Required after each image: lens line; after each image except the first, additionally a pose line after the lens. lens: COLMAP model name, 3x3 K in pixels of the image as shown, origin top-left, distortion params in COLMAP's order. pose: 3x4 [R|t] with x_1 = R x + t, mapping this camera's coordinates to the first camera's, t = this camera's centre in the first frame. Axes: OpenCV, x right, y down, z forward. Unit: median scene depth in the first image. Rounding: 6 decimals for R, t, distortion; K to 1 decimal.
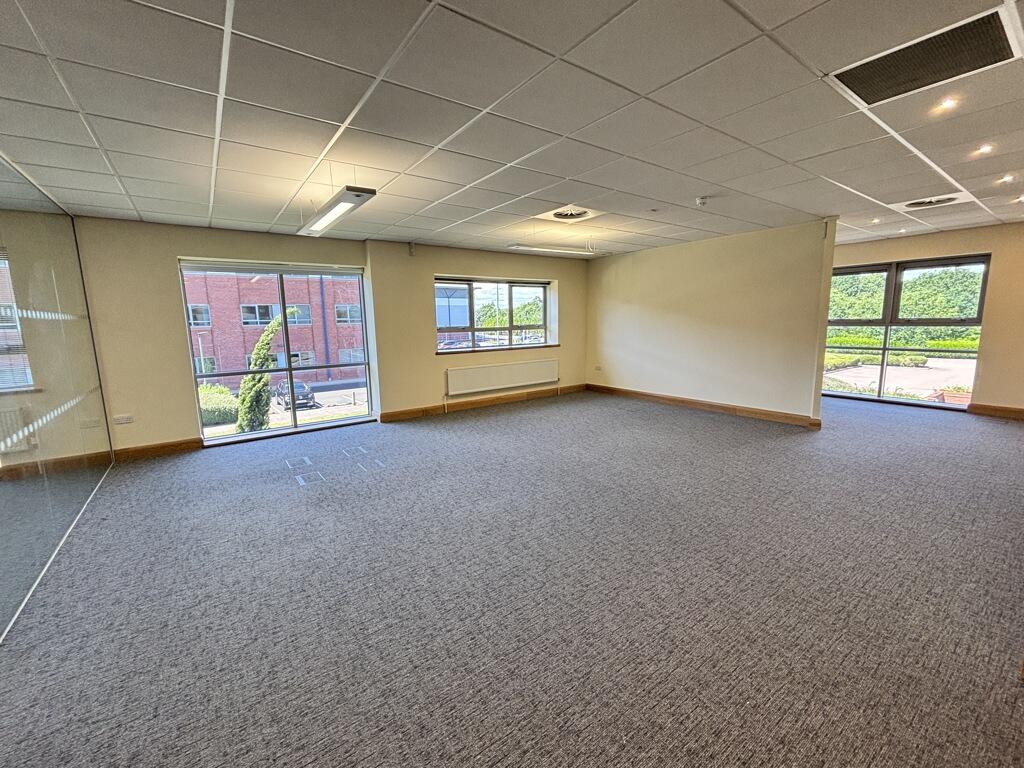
lens RADIAL K [[414.0, 0, 511.9], [0, 414.0, 381.6], [0, 0, 1]] dist [0.000084, -0.000096]
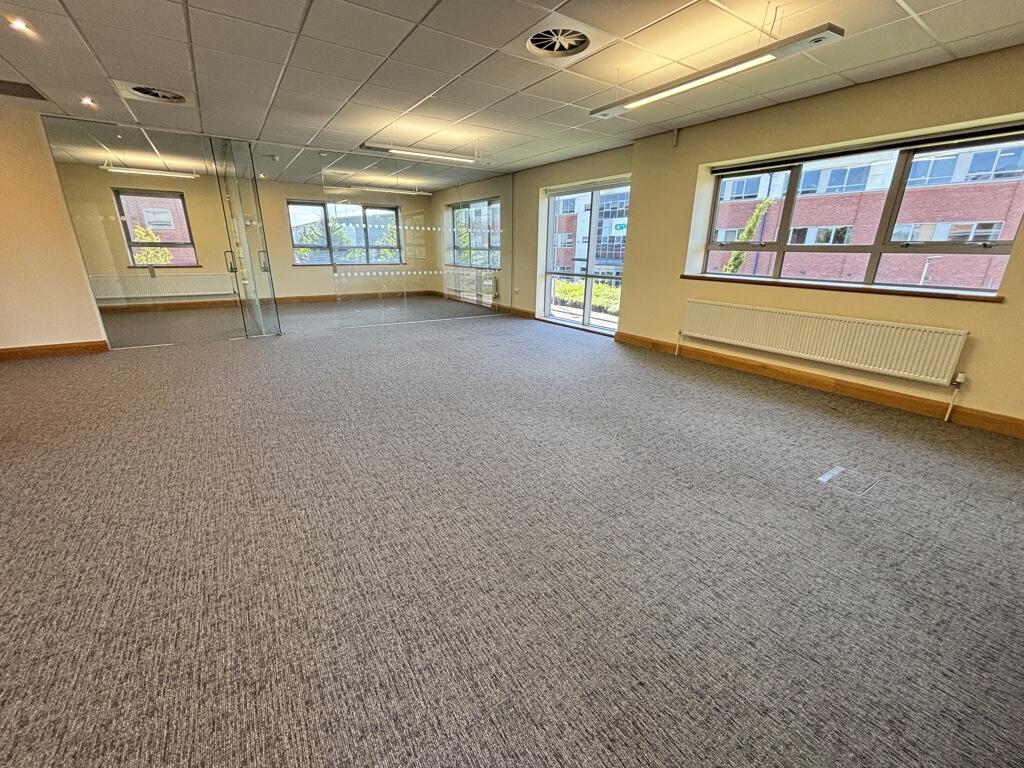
lens RADIAL K [[414.0, 0, 509.9], [0, 414.0, 381.0], [0, 0, 1]] dist [0.000084, -0.000096]
pose [[-0.024821, 0.323720, -0.945827, 0.698709], [-0.158635, 0.932856, 0.323443, -0.096235], [0.987025, 0.158069, 0.028199, 0.784247]]
